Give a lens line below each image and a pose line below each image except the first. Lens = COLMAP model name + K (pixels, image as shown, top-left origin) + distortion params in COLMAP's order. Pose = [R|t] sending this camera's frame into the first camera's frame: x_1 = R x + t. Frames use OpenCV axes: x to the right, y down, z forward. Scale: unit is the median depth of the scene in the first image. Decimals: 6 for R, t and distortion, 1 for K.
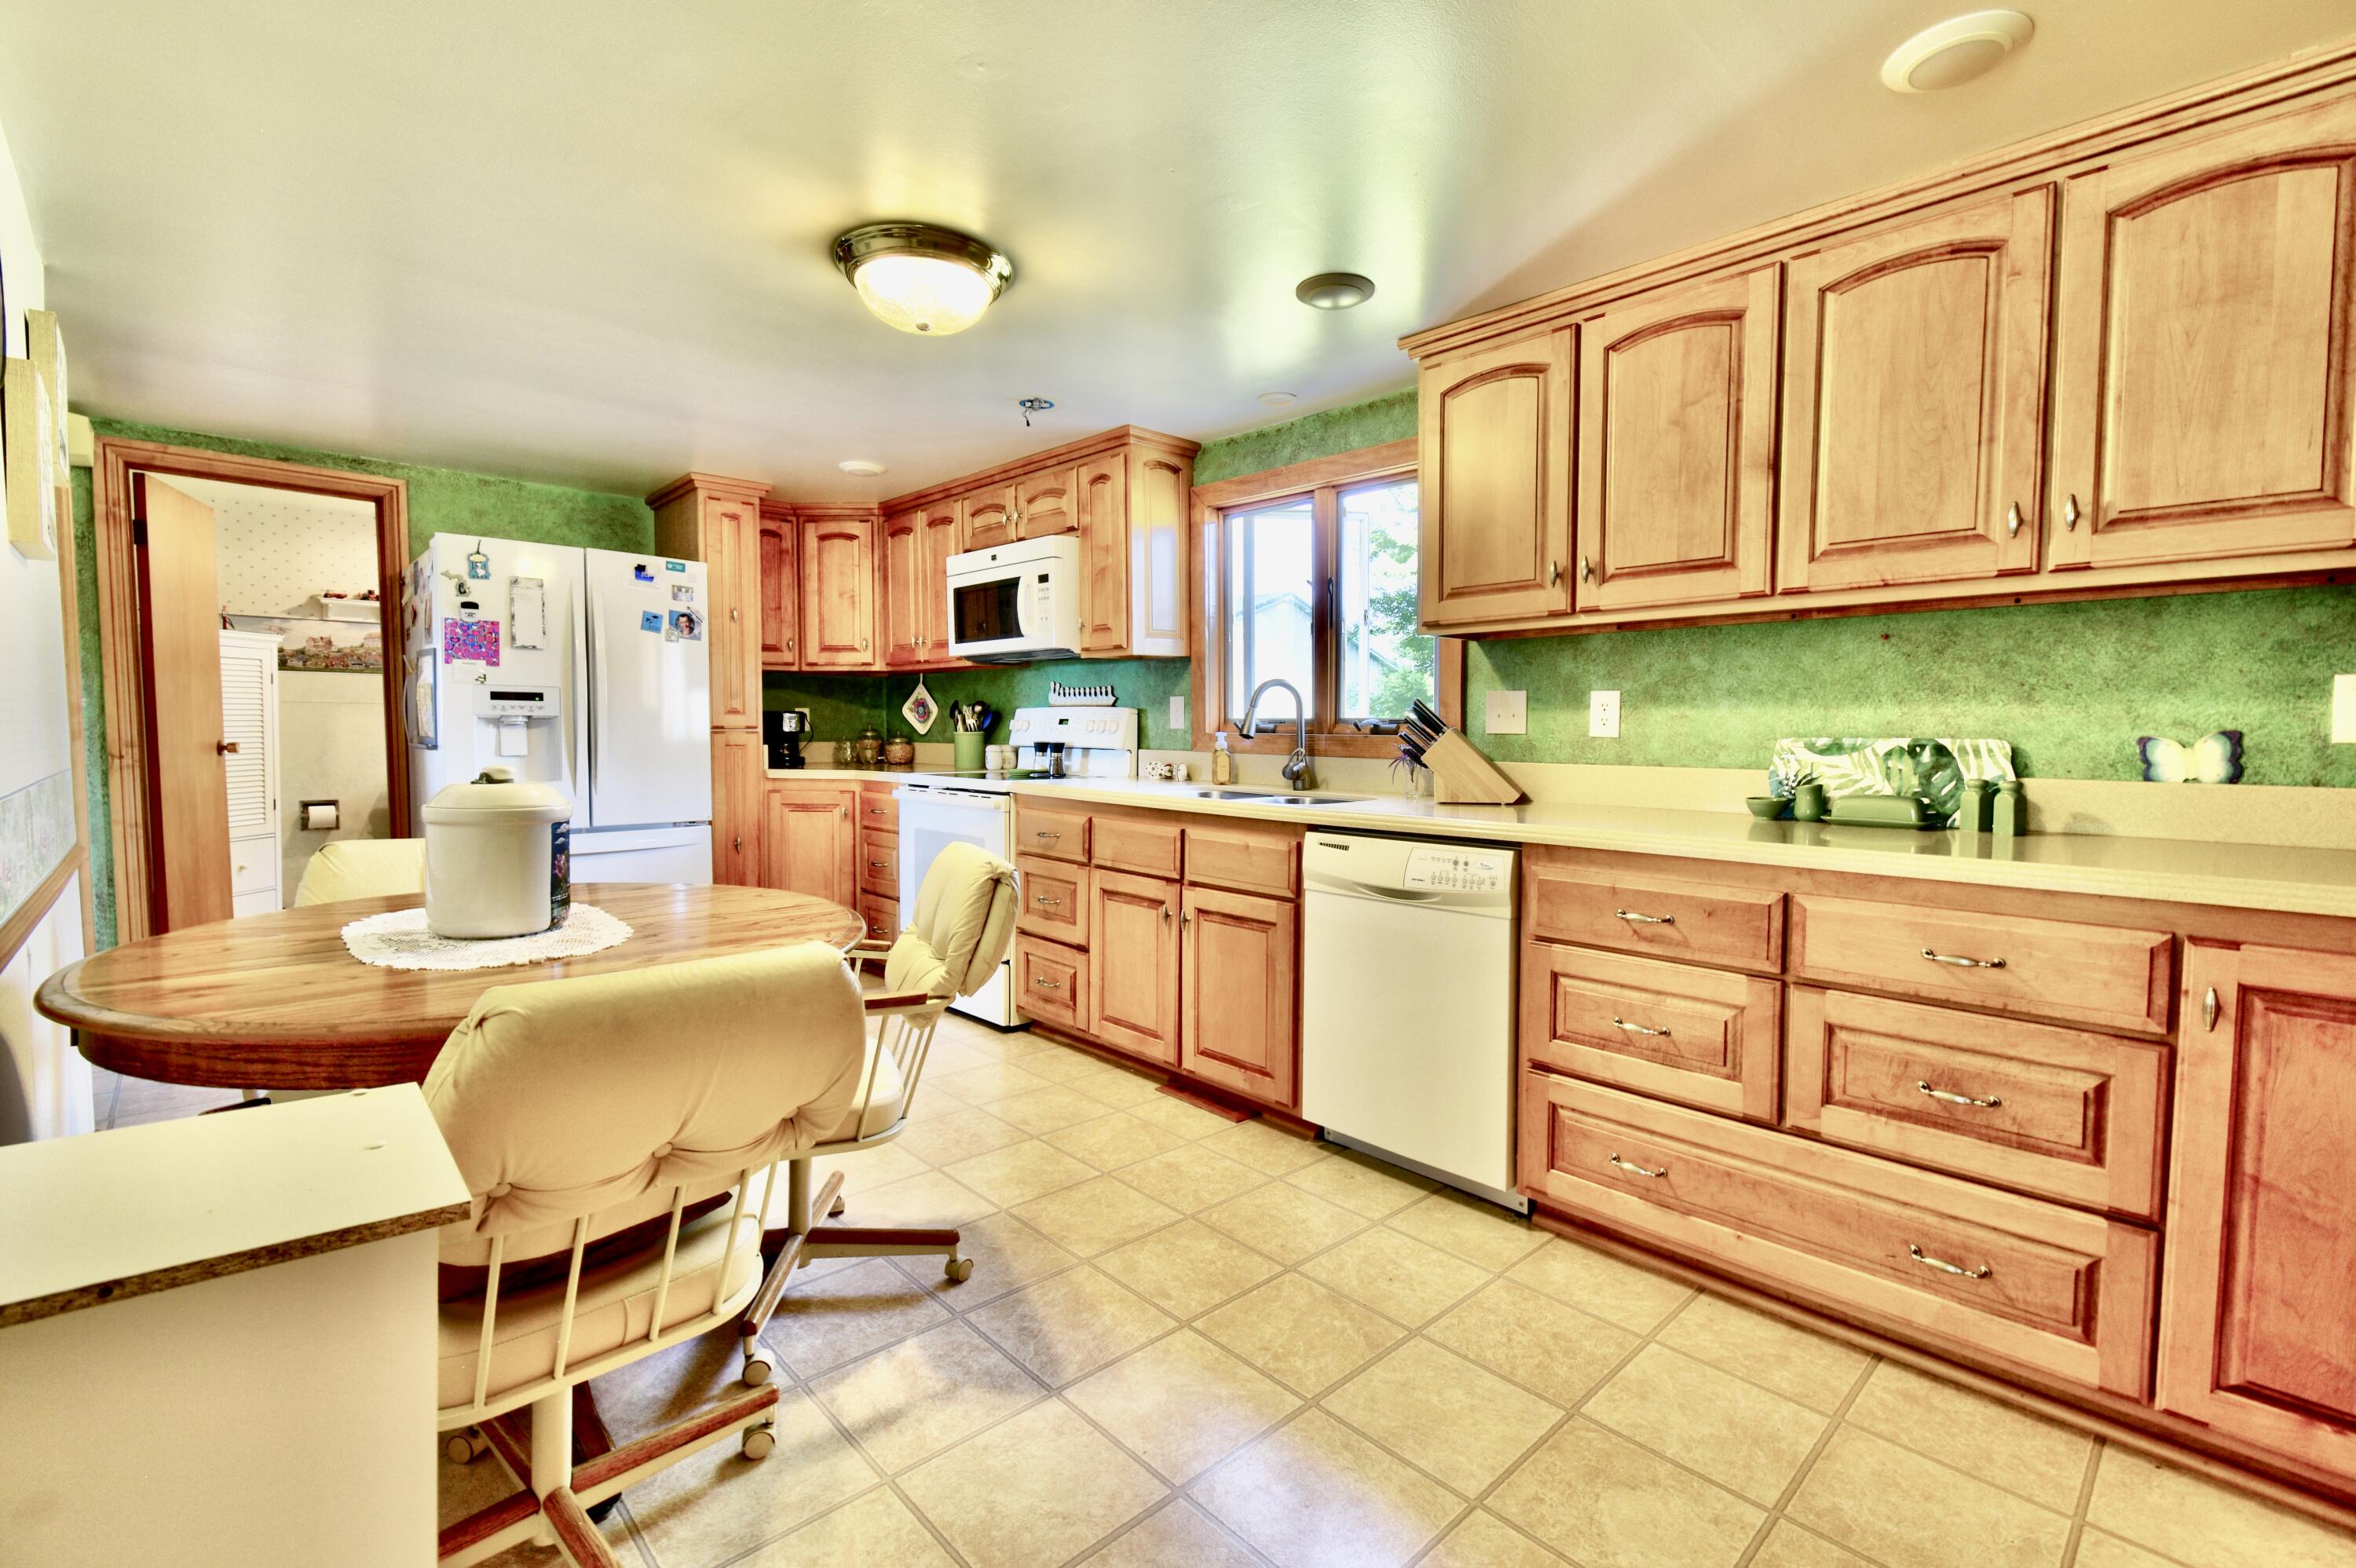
lens RADIAL K [[1025.0, 0, 1187.4], [0, 1025.0, 778.0], [0, 0, 1]] dist [0.010862, -0.006210]
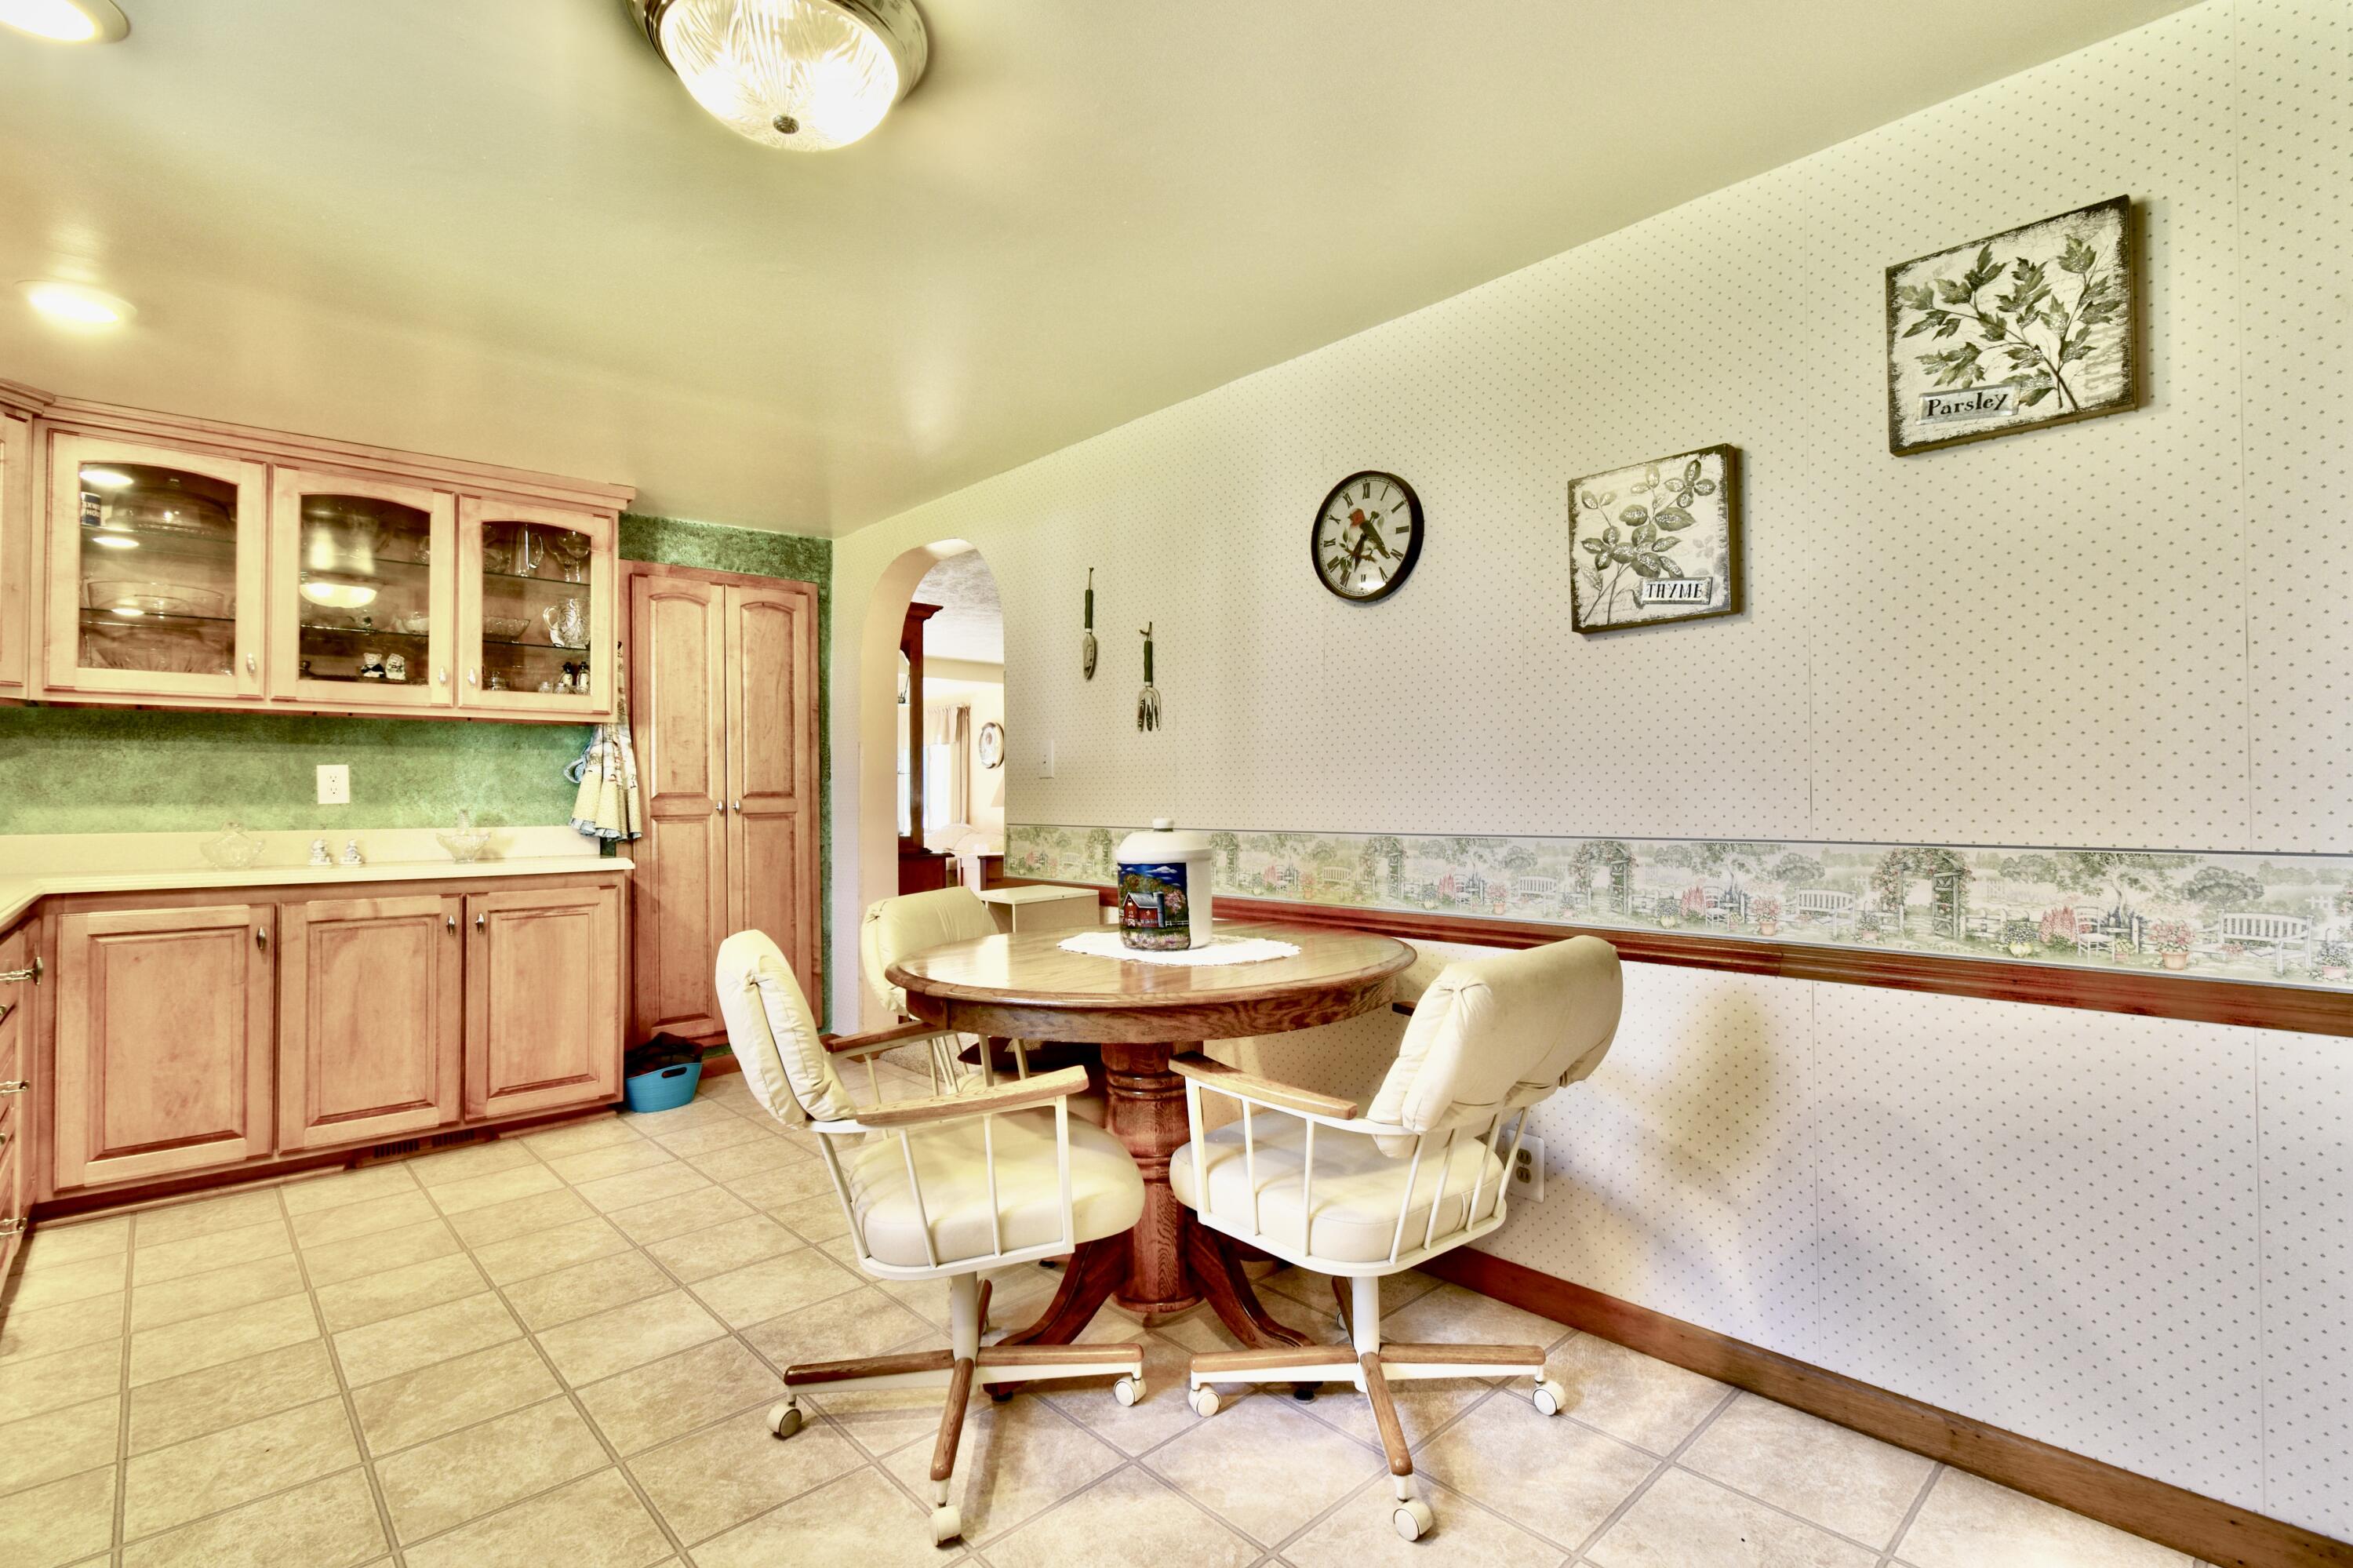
lens RADIAL K [[1087.0, 0, 1188.3], [0, 1087.0, 776.9], [0, 0, 1]] dist [0.018418, -0.012526]
pose [[-0.999928, 0.003994, 0.011352, -0.539139], [0.004342, 0.999516, 0.030816, -0.080846], [-0.011224, 0.030863, -0.999461, 1.781658]]
